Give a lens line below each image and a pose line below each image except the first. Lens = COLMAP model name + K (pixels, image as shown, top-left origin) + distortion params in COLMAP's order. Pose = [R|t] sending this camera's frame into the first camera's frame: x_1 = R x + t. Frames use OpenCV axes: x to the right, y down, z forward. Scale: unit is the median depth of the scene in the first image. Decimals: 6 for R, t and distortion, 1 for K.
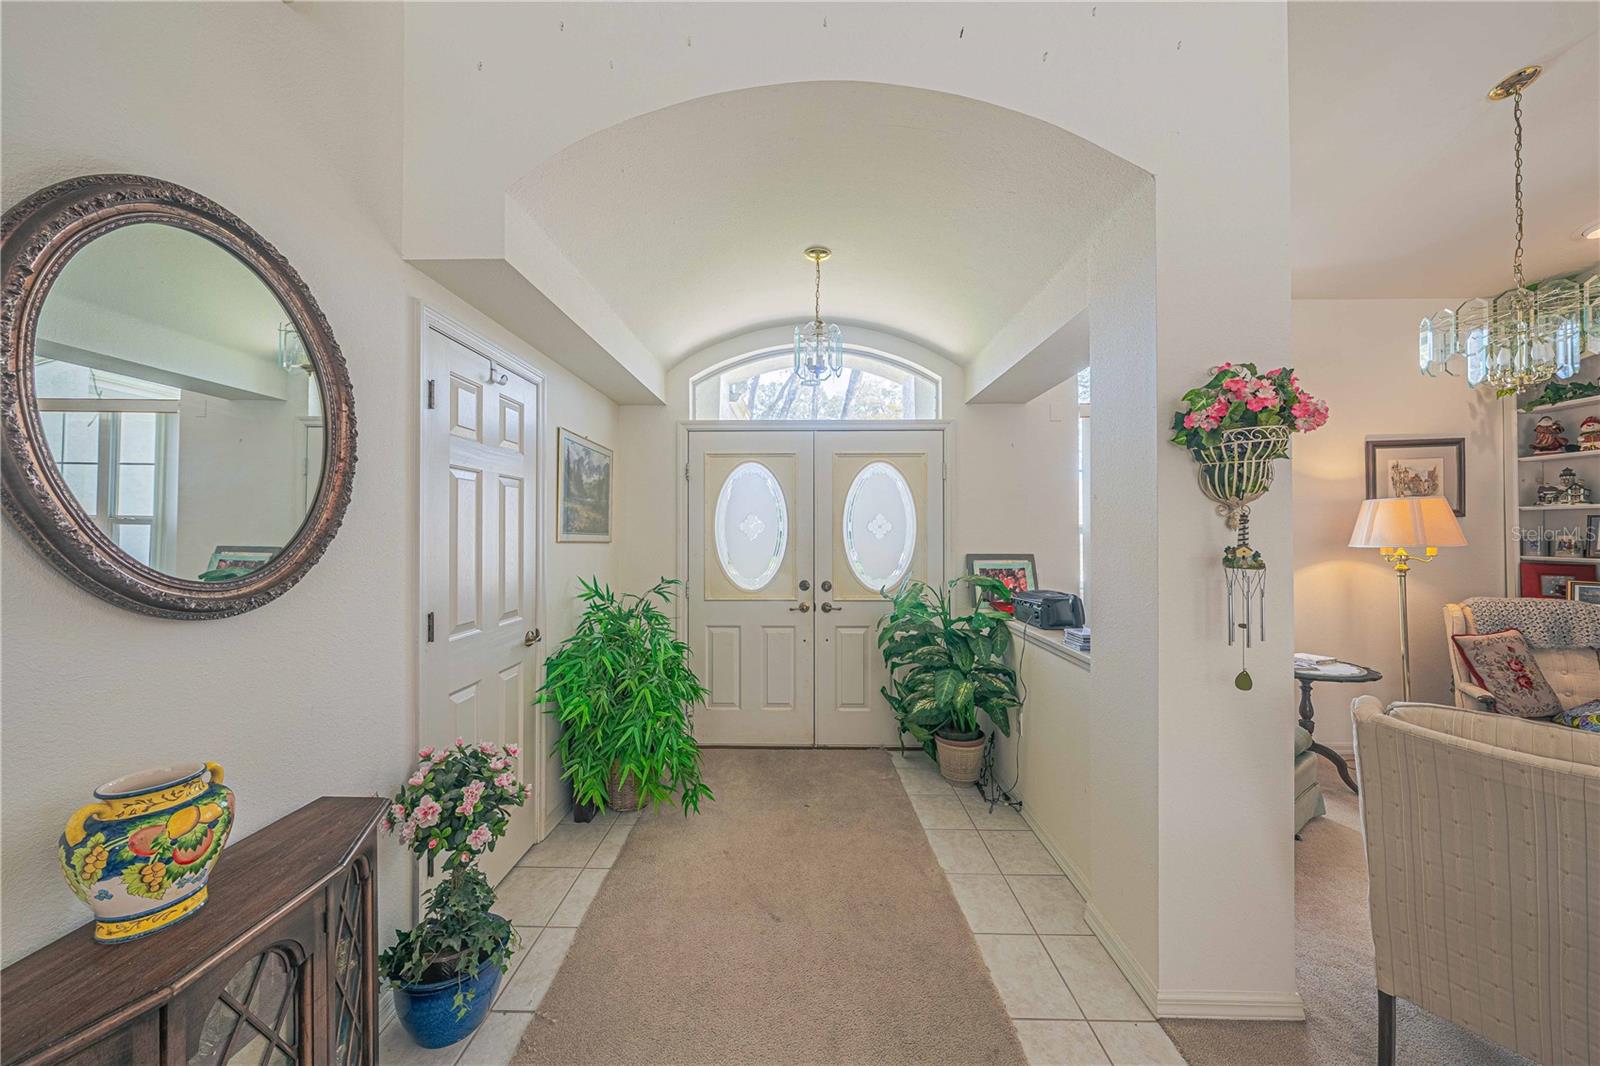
lens RADIAL K [[553.3, 0, 791.8], [0, 553.3, 525.0], [0, 0, 1]] dist [-0.000175, -0.000076]
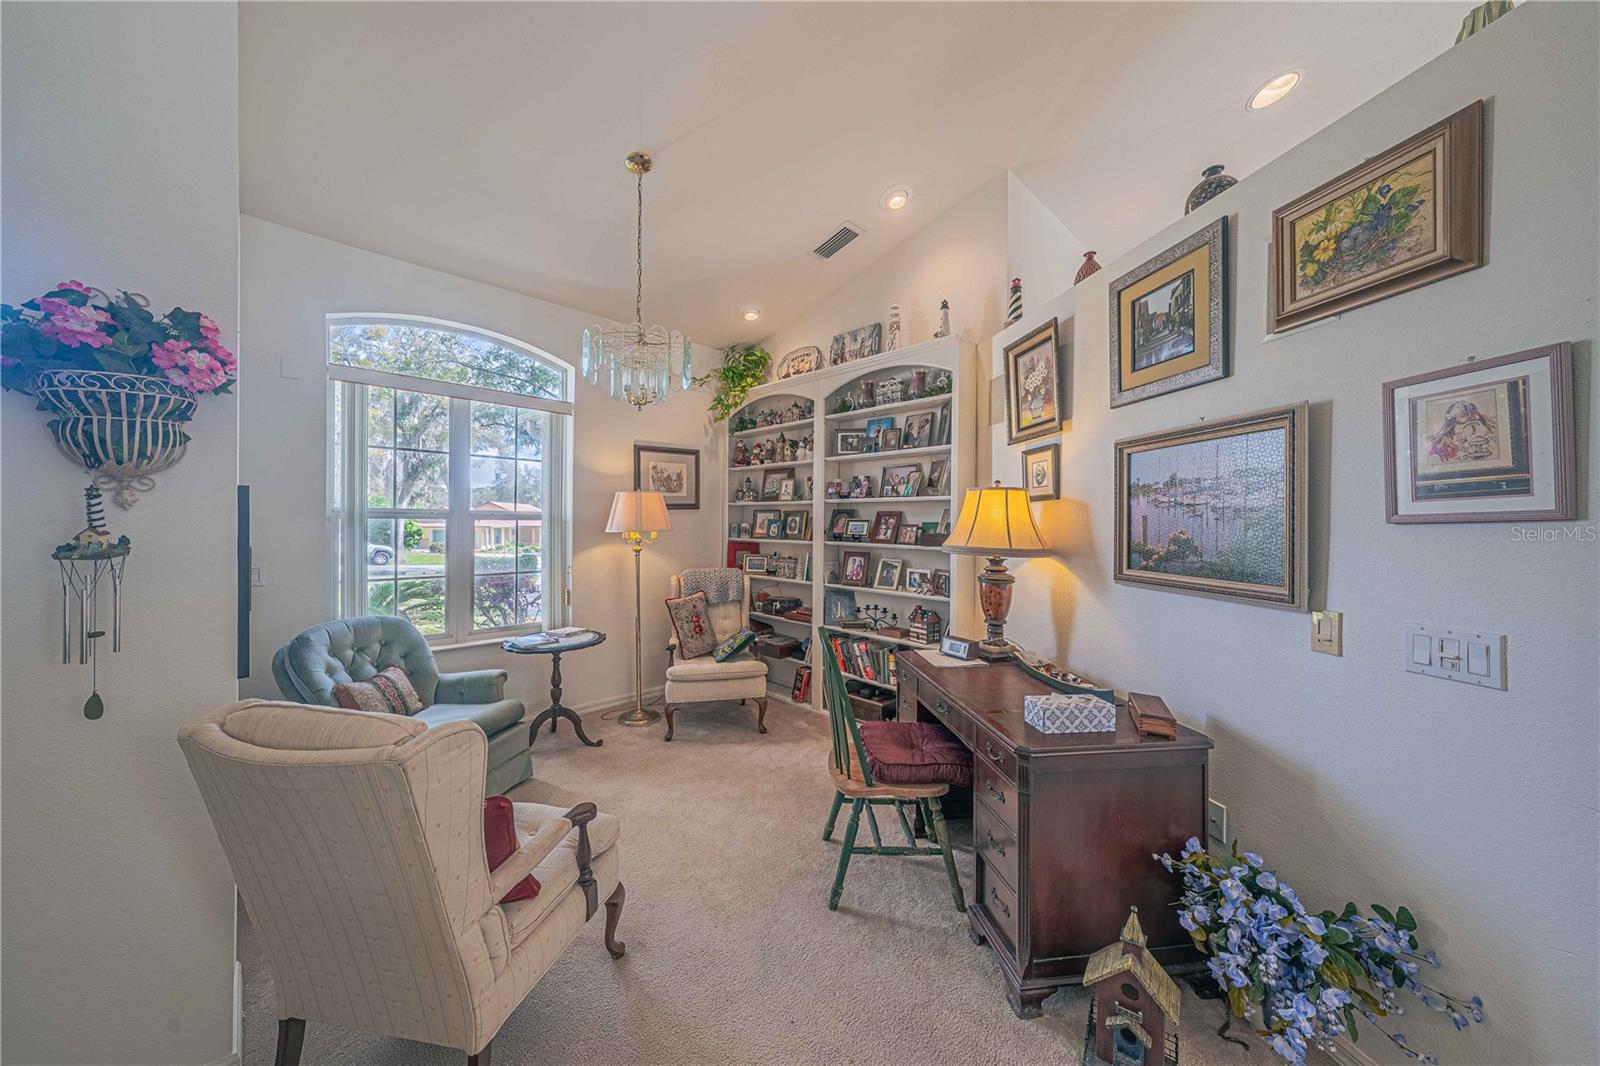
lens RADIAL K [[553.3, 0, 791.8], [0, 553.3, 525.0], [0, 0, 1]] dist [-0.000175, -0.000076]
pose [[0.695154, 0.003545, 0.718852, 0.432247], [-0.018386, 0.999748, 0.012849, 0.002516], [-0.718626, -0.022149, 0.695044, -0.096203]]
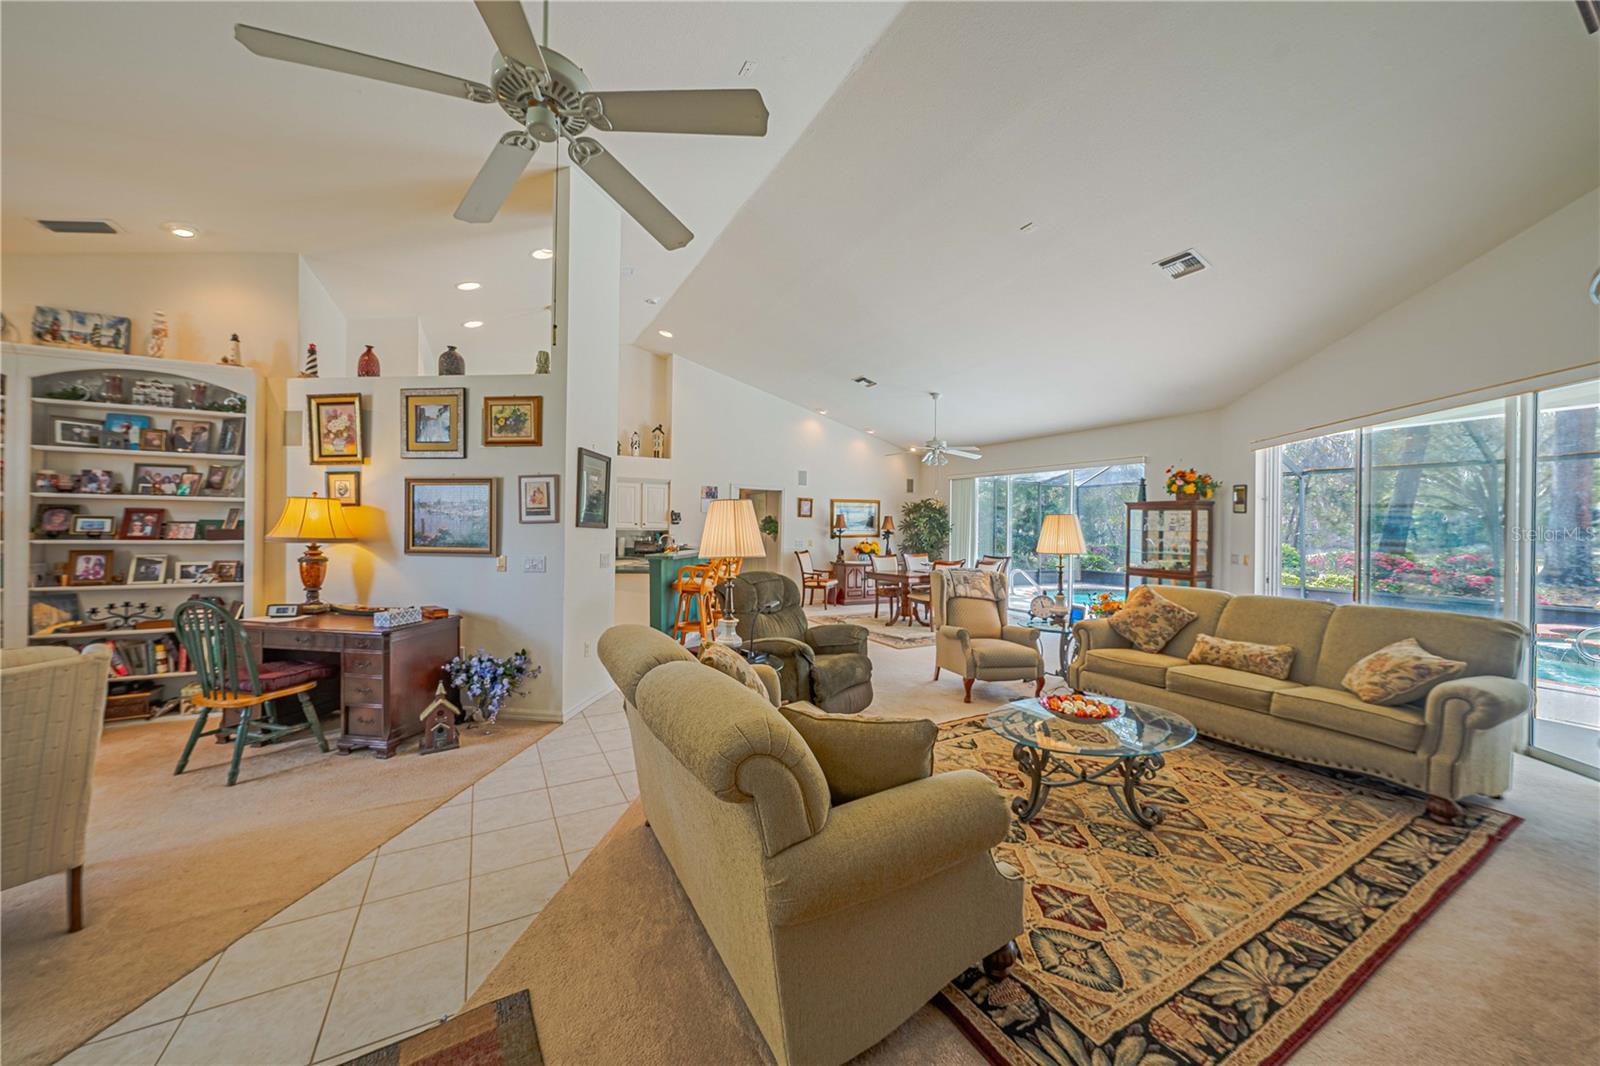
lens RADIAL K [[562.1, 0, 798.1], [0, 562.1, 526.3], [0, 0, 1]] dist [0.000235, -0.000042]
pose [[-0.506186, -0.003745, 0.862416, -0.322645], [-0.022369, 0.999711, -0.008788, 0.002539], [-0.862134, -0.023740, -0.506123, -0.033474]]
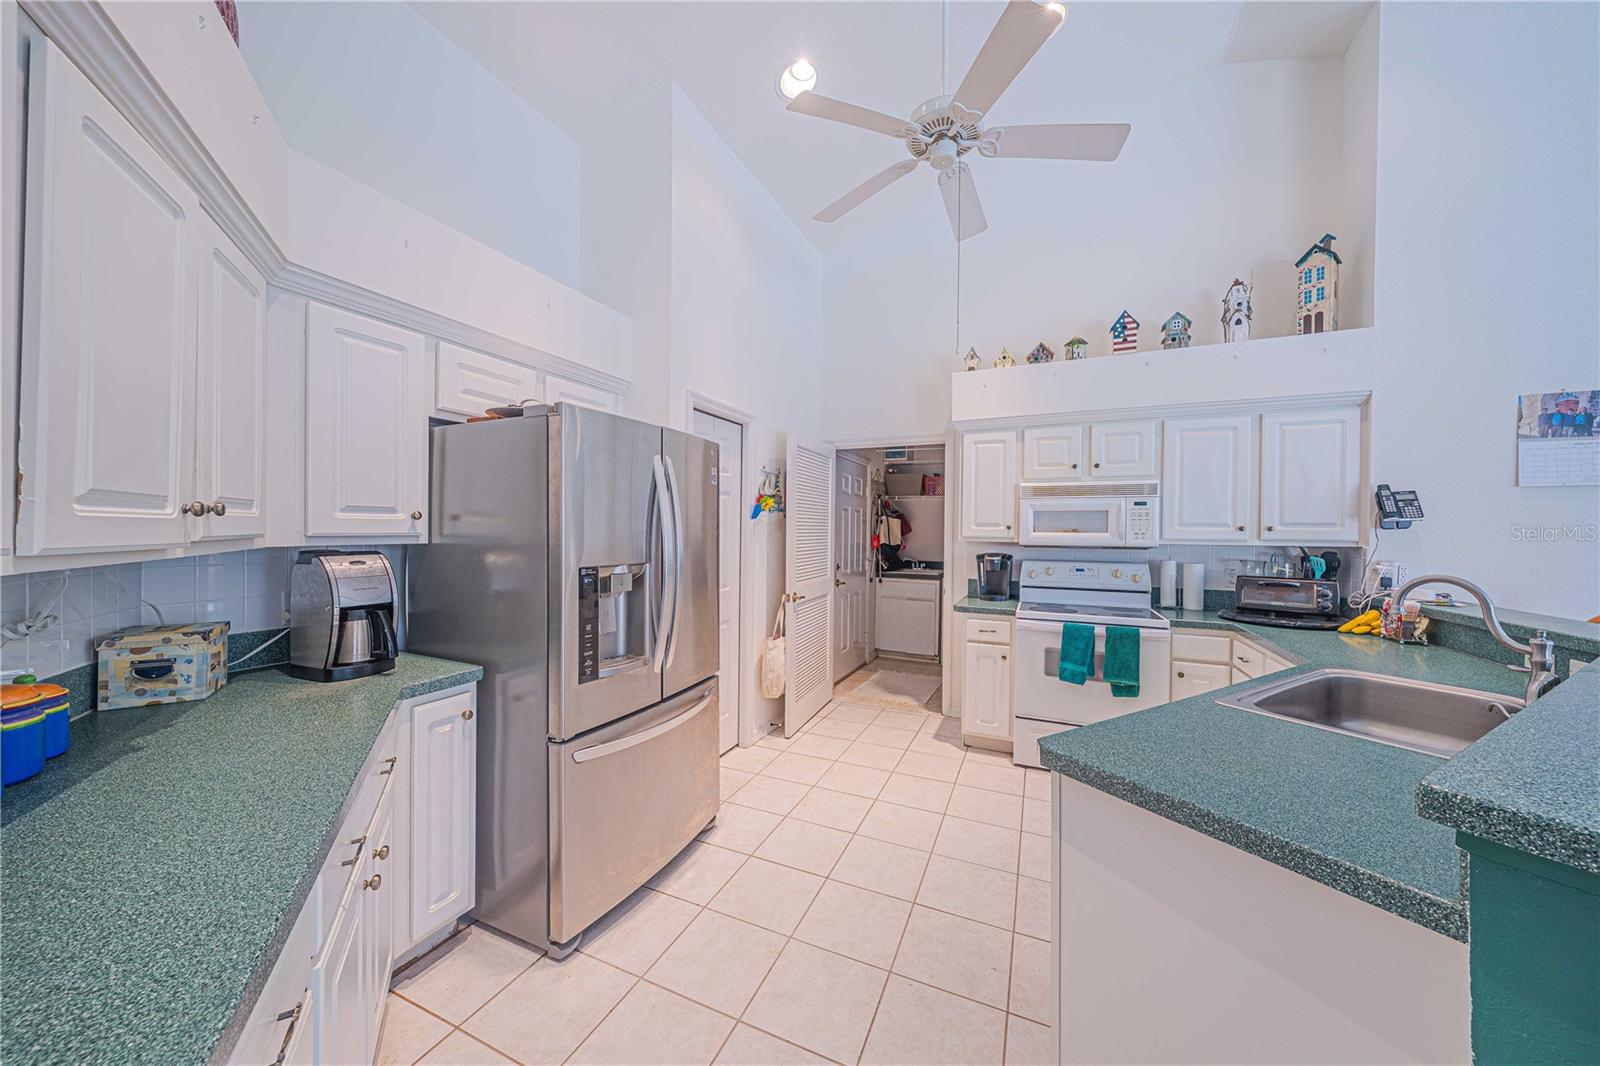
lens RADIAL K [[550.4, 0, 792.3], [0, 550.4, 533.7], [0, 0, 1]] dist [-0.001597, -0.000076]
pose [[0.401515, -0.000310, 0.915853, 1.194331], [-0.020999, 0.999734, 0.009545, 0.001776], [-0.915612, -0.023065, 0.401401, -0.394901]]
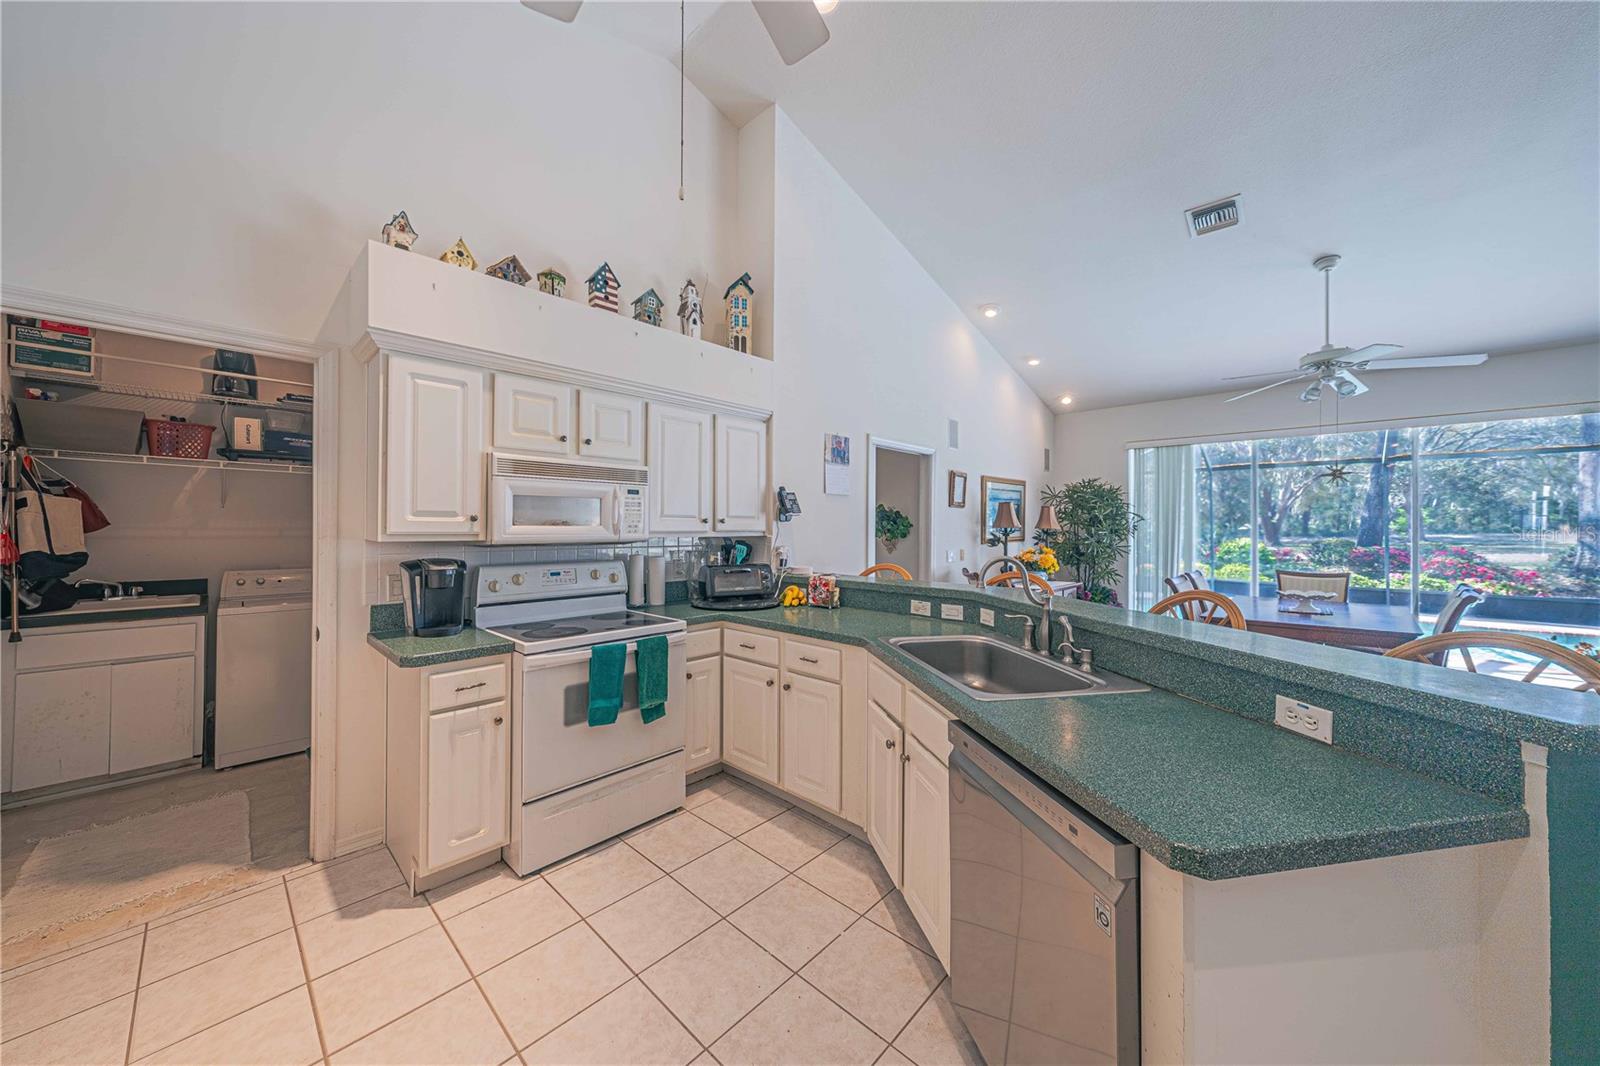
lens RADIAL K [[557.6, 0, 798.1], [0, 557.6, 526.0], [0, 0, 1]] dist [0.000773, 0.000240]
pose [[-0.744339, 0.000540, 0.667802, 1.574580], [-0.009969, 0.999879, -0.011921, 0.005267], [-0.667728, -0.015531, -0.744243, -0.092469]]
